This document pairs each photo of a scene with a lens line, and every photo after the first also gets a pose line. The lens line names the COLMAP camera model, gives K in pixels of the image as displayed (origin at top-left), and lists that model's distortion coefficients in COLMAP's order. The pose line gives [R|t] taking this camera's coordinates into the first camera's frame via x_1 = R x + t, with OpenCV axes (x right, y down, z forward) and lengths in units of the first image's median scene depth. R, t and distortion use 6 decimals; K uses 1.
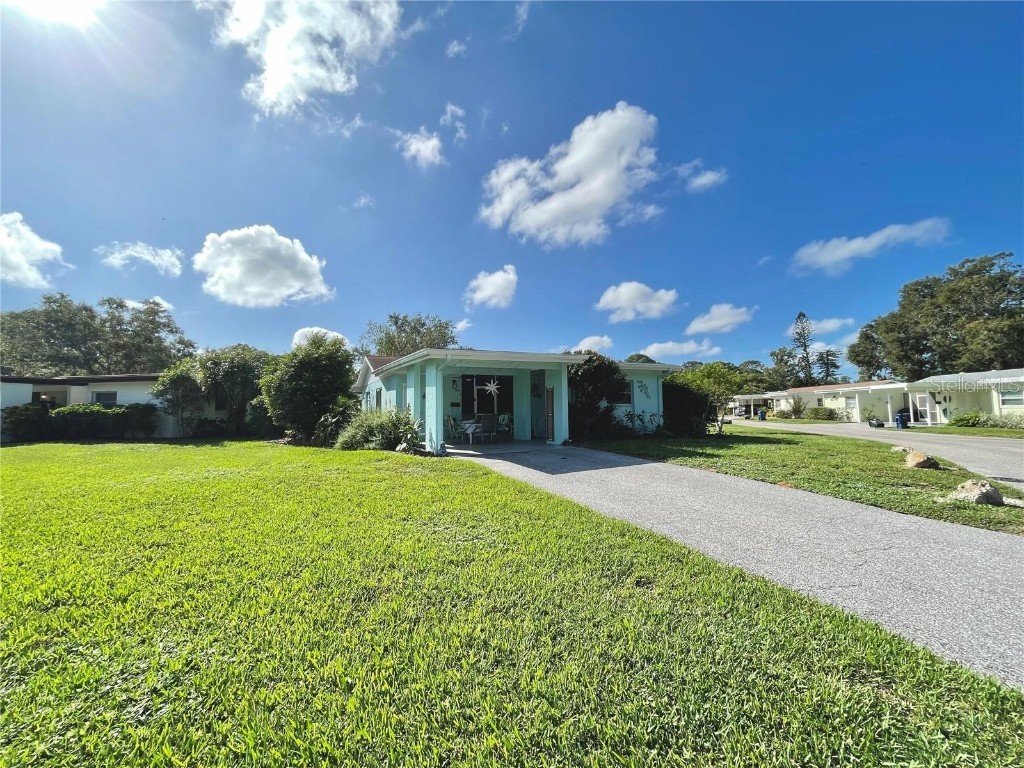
lens RADIAL K [[454.8, 0, 512.0], [0, 454.8, 384.0], [0, 0, 1]] dist [0.000482, -0.000019]
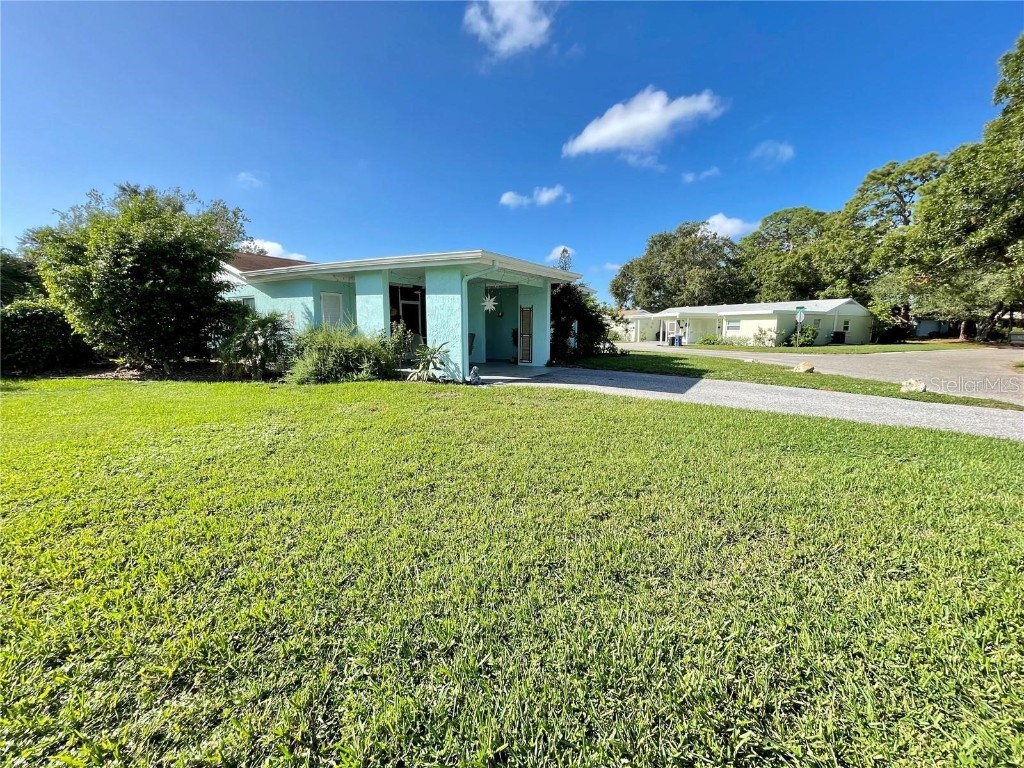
lens RADIAL K [[454.8, 0, 512.0], [0, 454.8, 384.0], [0, 0, 1]] dist [0.000482, -0.000019]
pose [[0.830395, -0.055255, 0.554429, -0.383104], [-0.041798, 0.986089, 0.160878, 0.013076], [-0.555606, -0.156766, 0.816533, 0.181808]]
